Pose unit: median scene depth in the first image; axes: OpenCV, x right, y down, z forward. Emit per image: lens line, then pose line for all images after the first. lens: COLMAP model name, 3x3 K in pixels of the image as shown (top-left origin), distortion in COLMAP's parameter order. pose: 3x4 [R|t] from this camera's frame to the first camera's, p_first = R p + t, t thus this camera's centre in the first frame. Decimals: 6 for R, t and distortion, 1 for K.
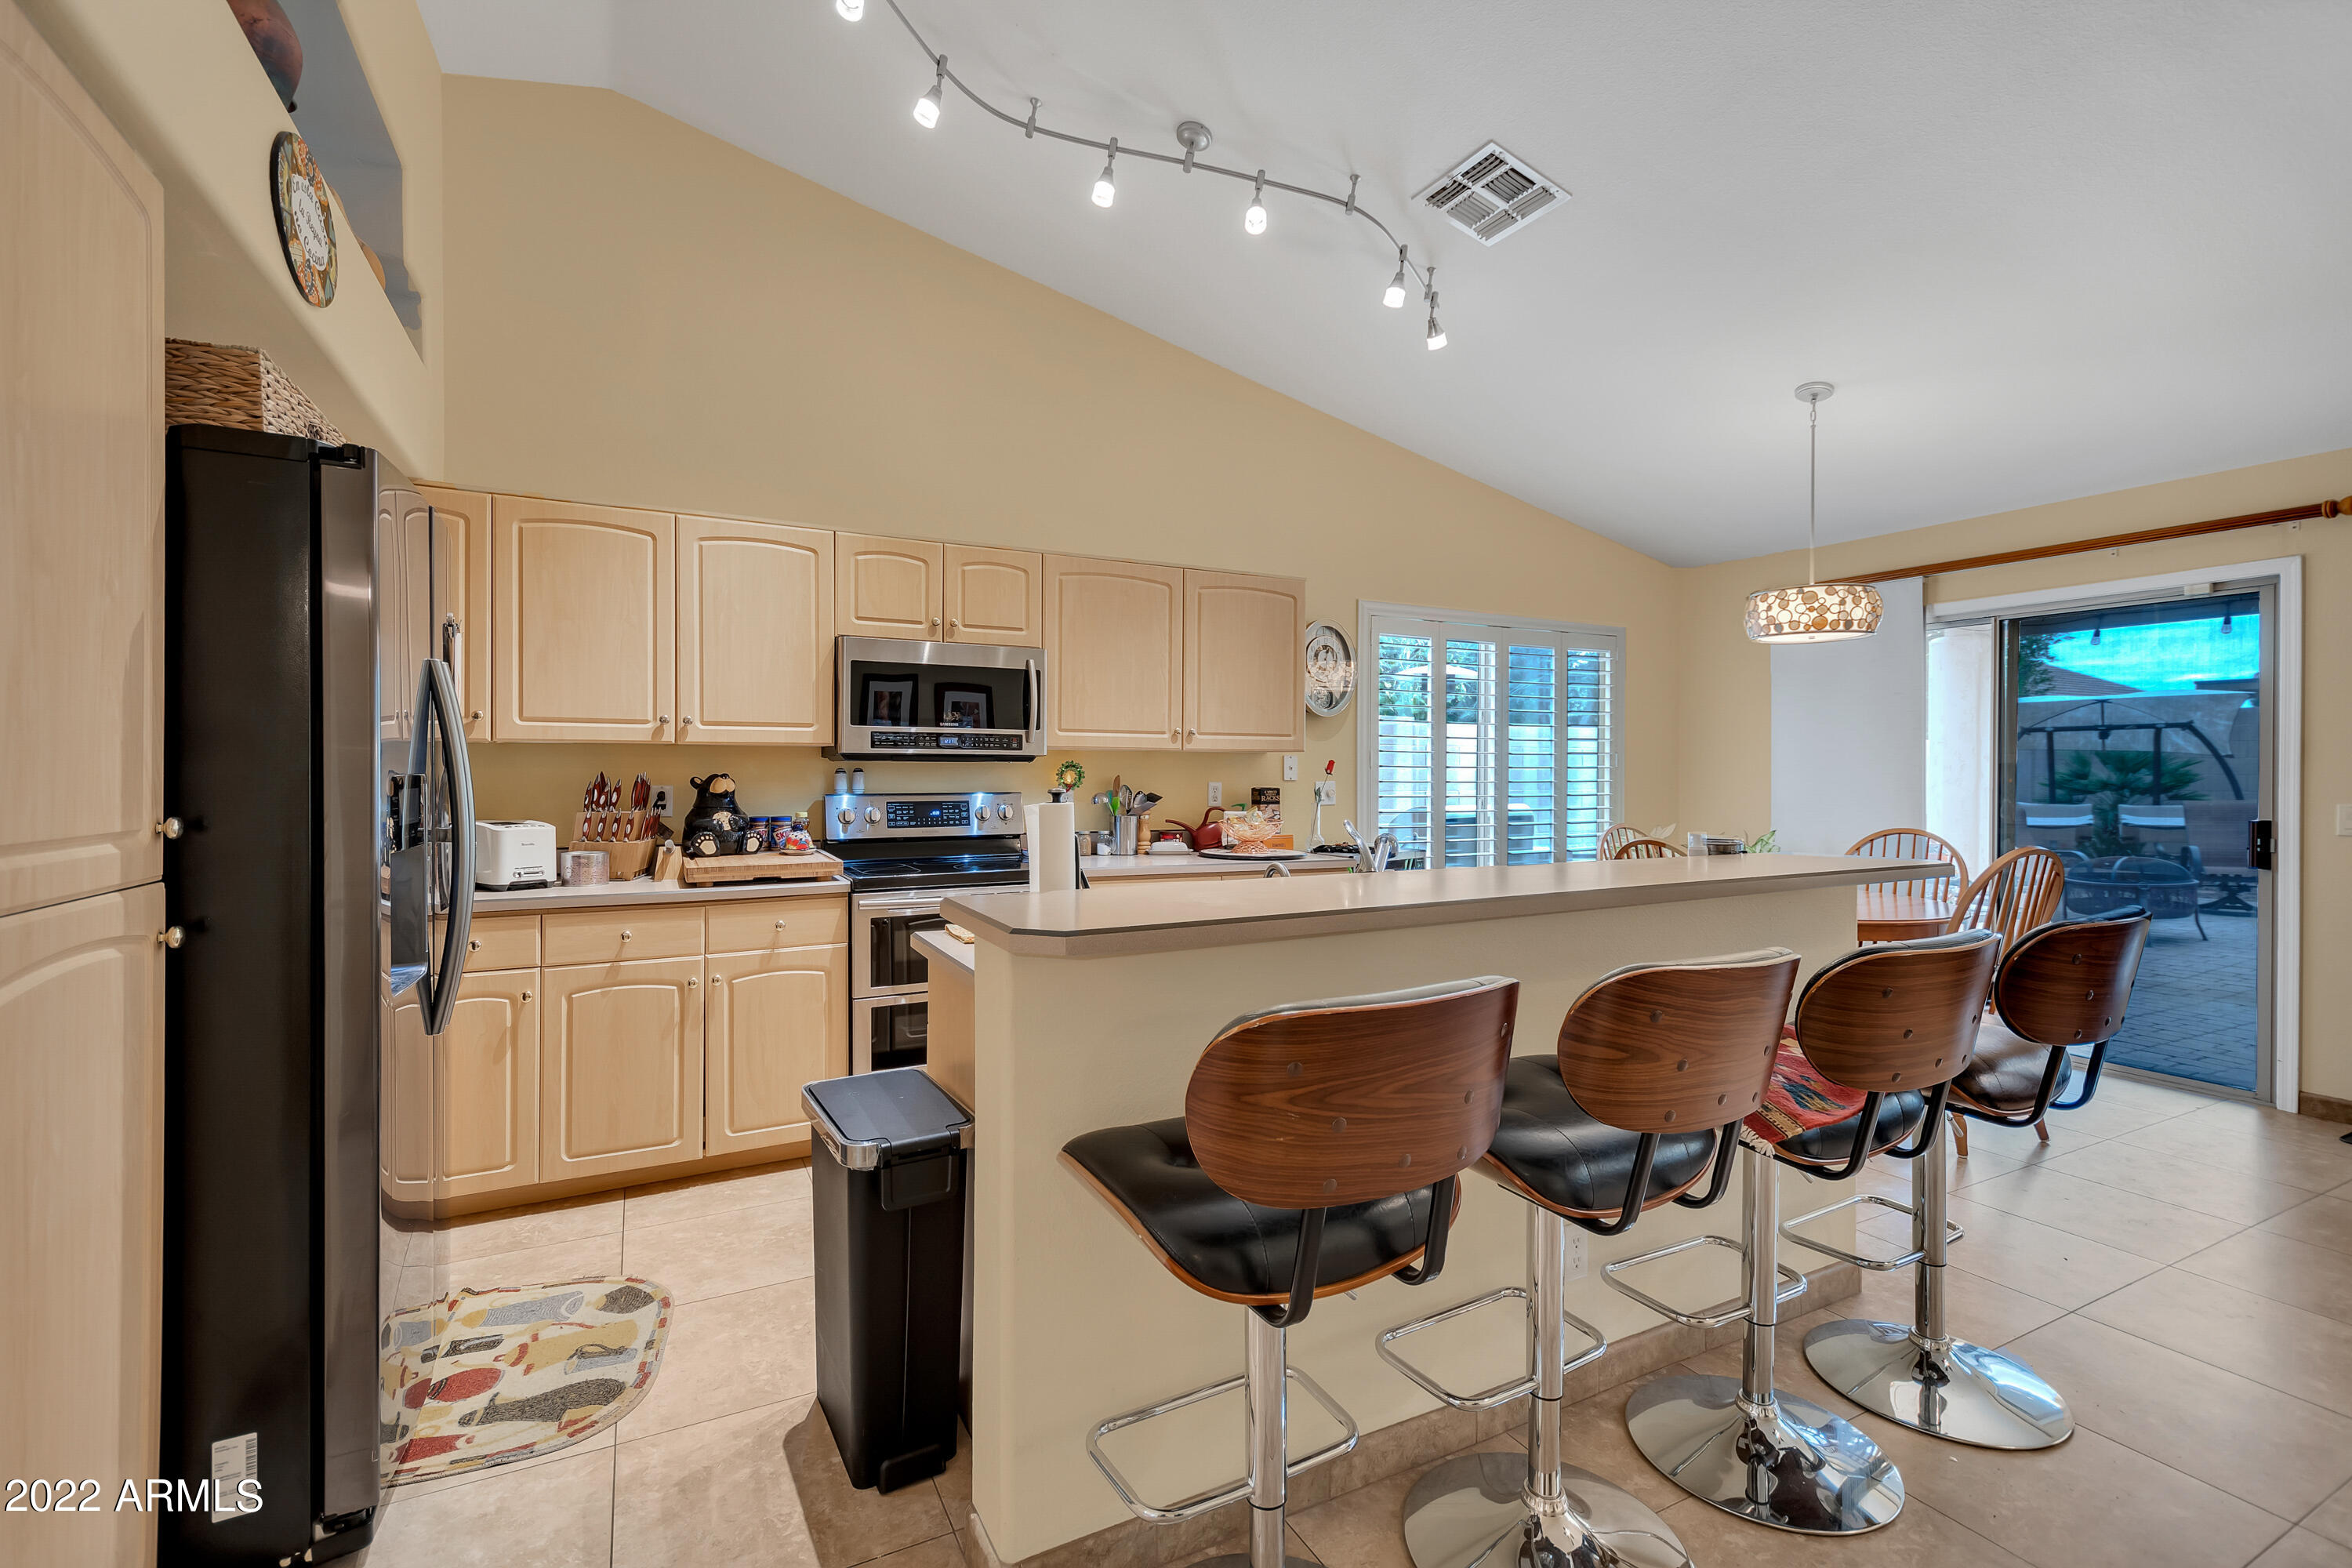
lens RADIAL K [[1021.9, 0, 1176.5], [0, 1021.9, 782.6], [0, 0, 1]] dist [0.003346, 0.000103]
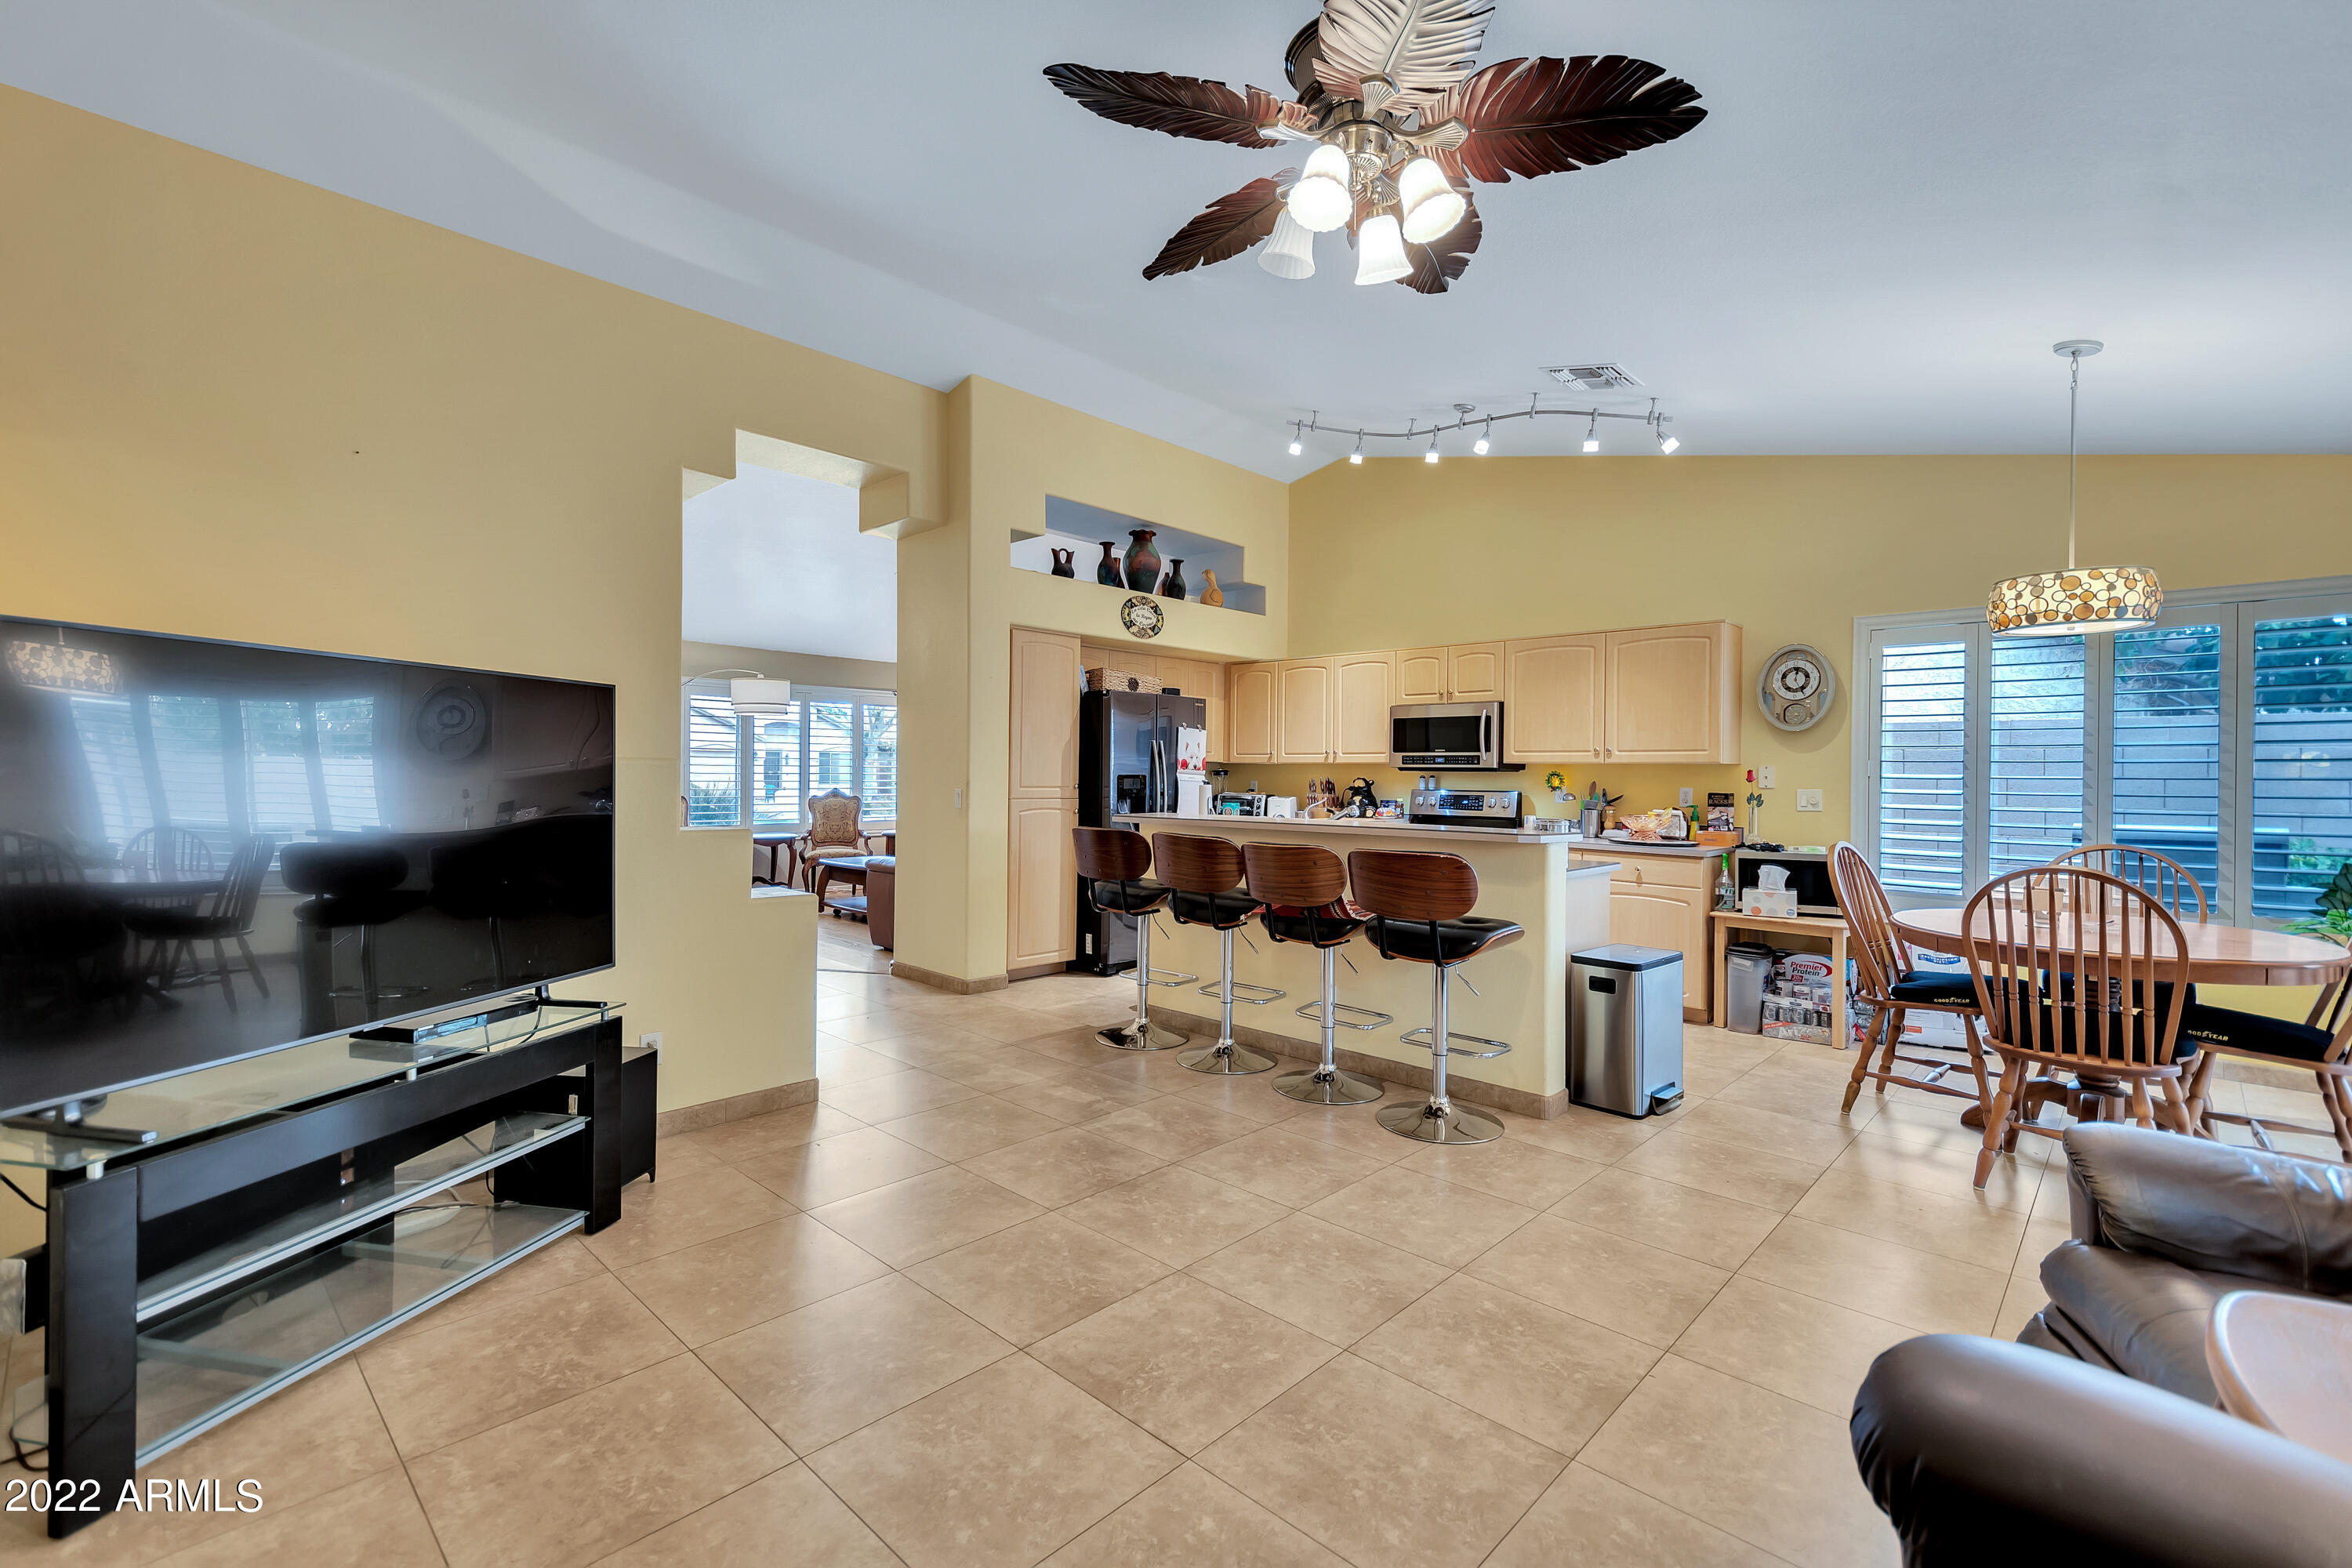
lens RADIAL K [[1021.9, 0, 1174.4], [0, 1021.9, 775.3], [0, 0, 1]] dist [0.003346, 0.000103]
pose [[0.322497, 0.001492, -0.946569, 1.200338], [-0.018745, 0.999813, -0.004811, 0.002583], [0.946385, 0.019295, 0.322465, -0.002775]]
